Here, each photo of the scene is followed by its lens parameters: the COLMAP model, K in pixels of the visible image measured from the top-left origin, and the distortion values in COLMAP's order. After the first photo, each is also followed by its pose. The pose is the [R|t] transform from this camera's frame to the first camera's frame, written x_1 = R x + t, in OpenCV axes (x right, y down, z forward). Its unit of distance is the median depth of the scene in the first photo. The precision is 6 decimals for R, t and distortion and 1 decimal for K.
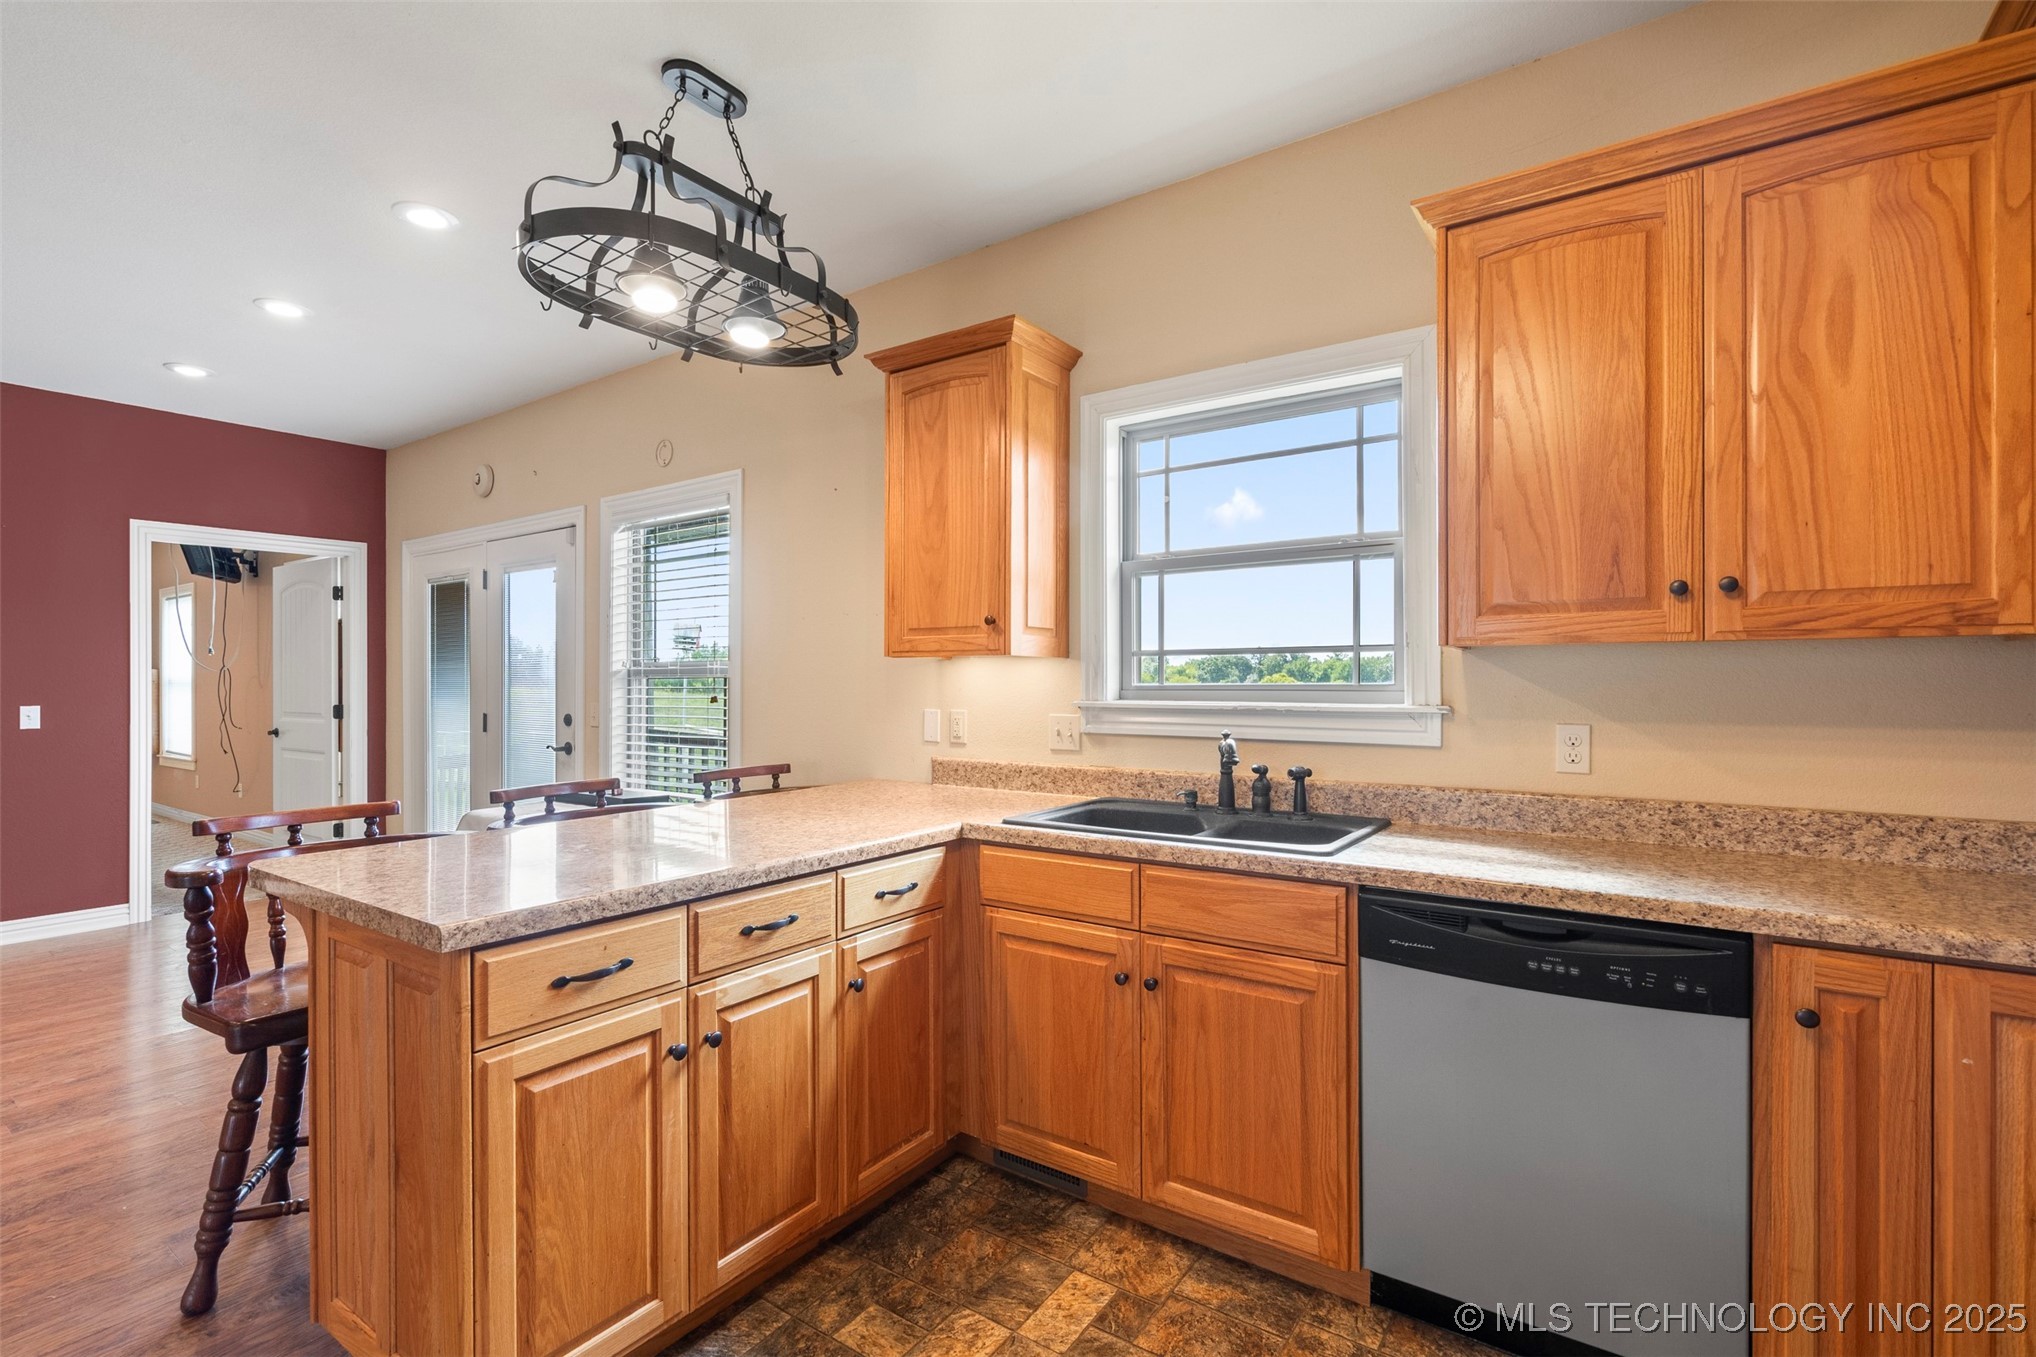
lens RADIAL K [[923.4, 0, 1012.2], [0, 923.4, 680.6], [0, 0, 1]] dist [-0.006118, 0.001336]
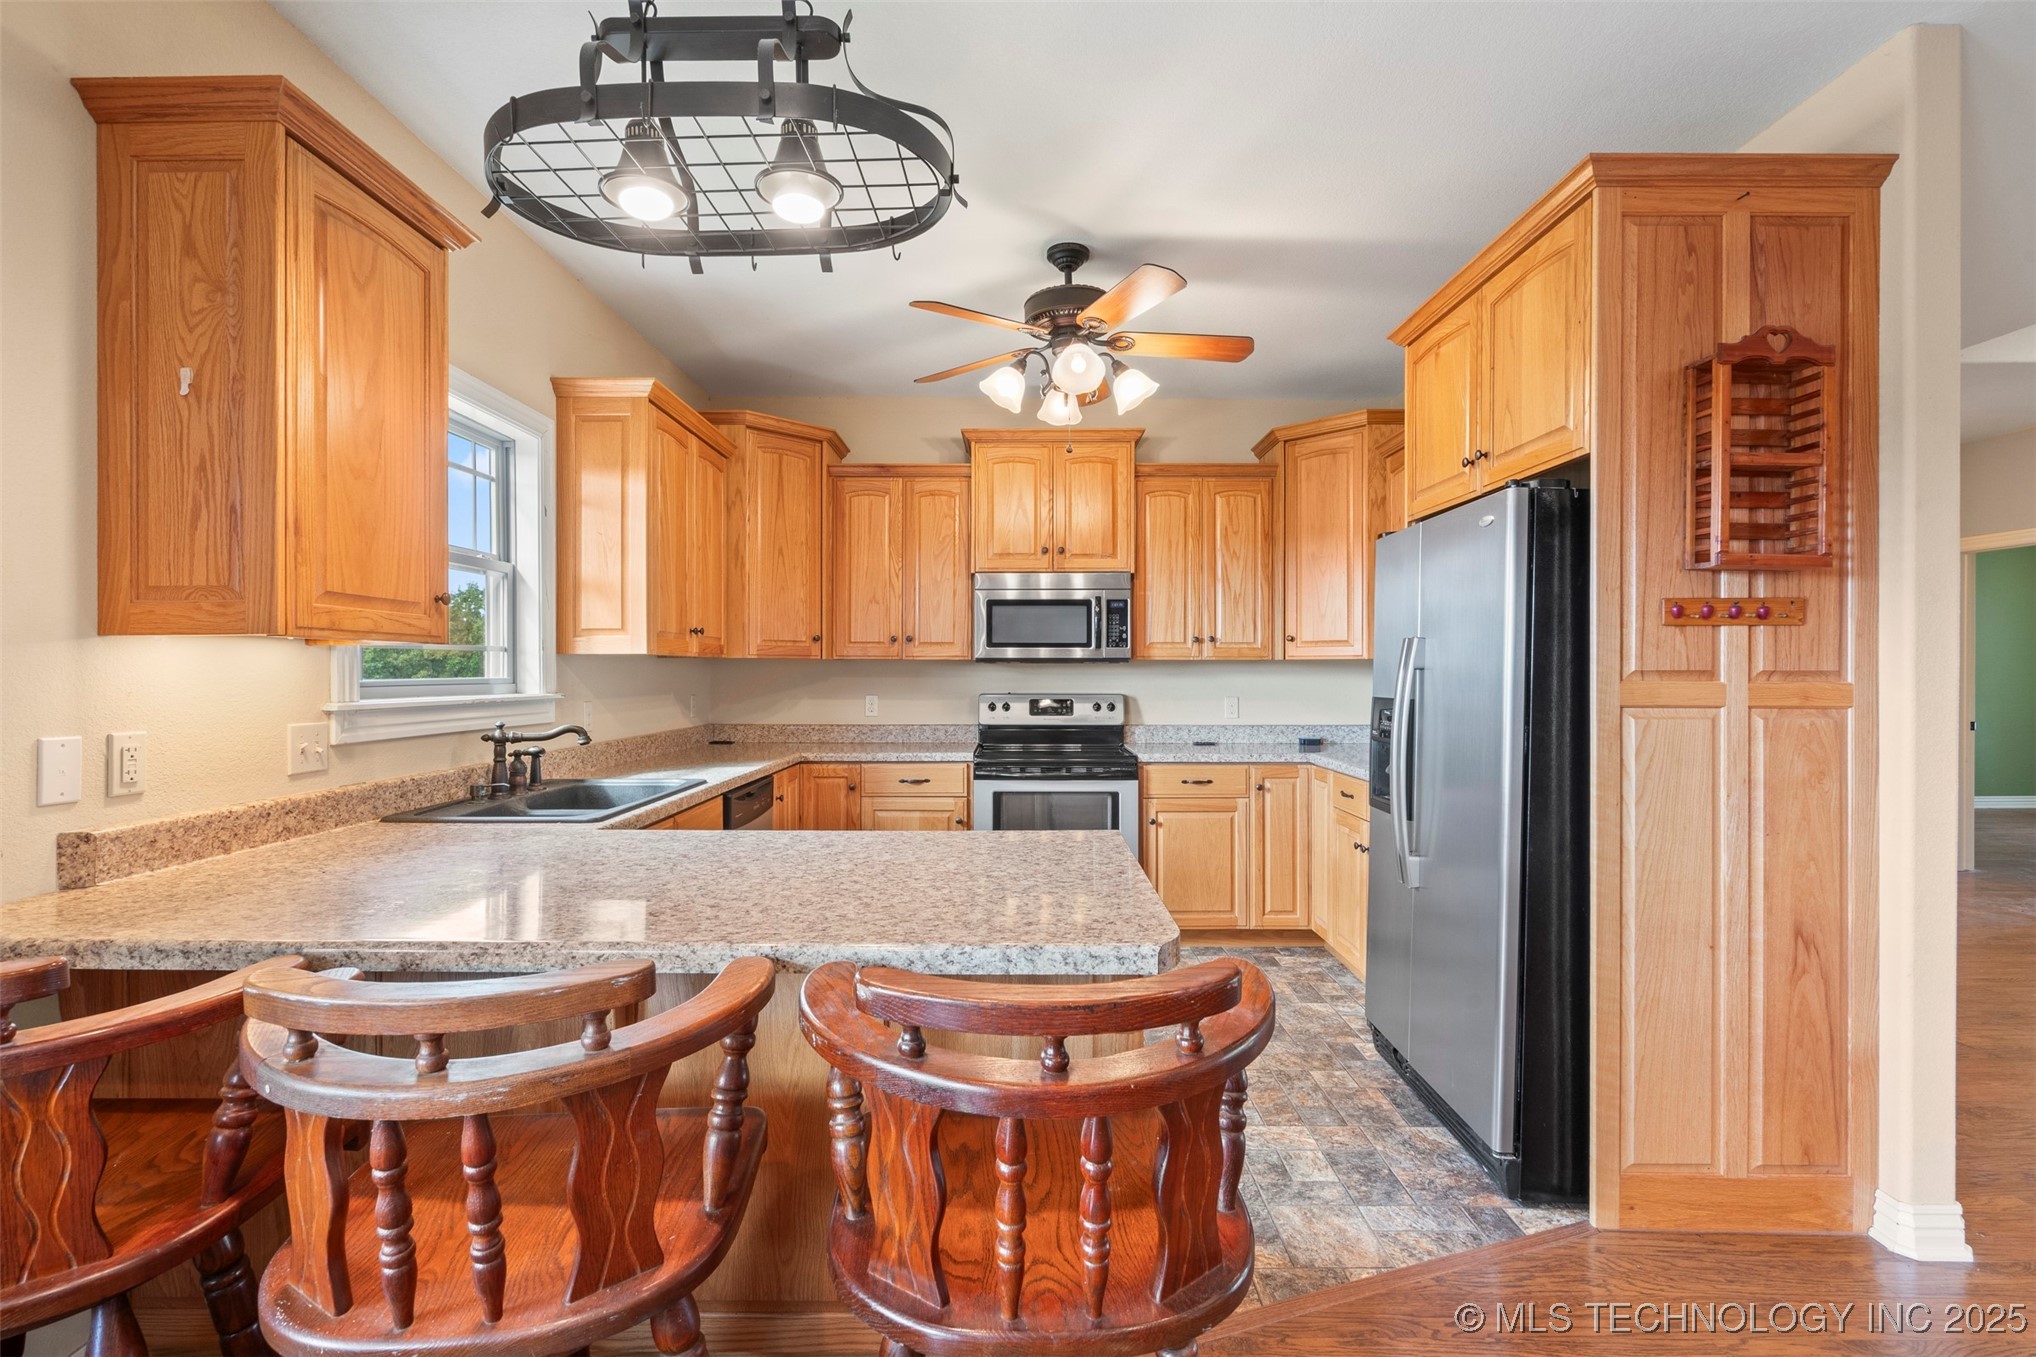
lens RADIAL K [[923.8, 0, 1015.7], [0, 923.8, 673.0], [0, 0, 1]] dist [-0.003293, 0.000374]
pose [[-0.571630, -0.000932, 0.820511, -0.885038], [-0.000069, 0.999999, 0.001088, -0.003694], [-0.820512, 0.000565, -0.571629, 0.992870]]
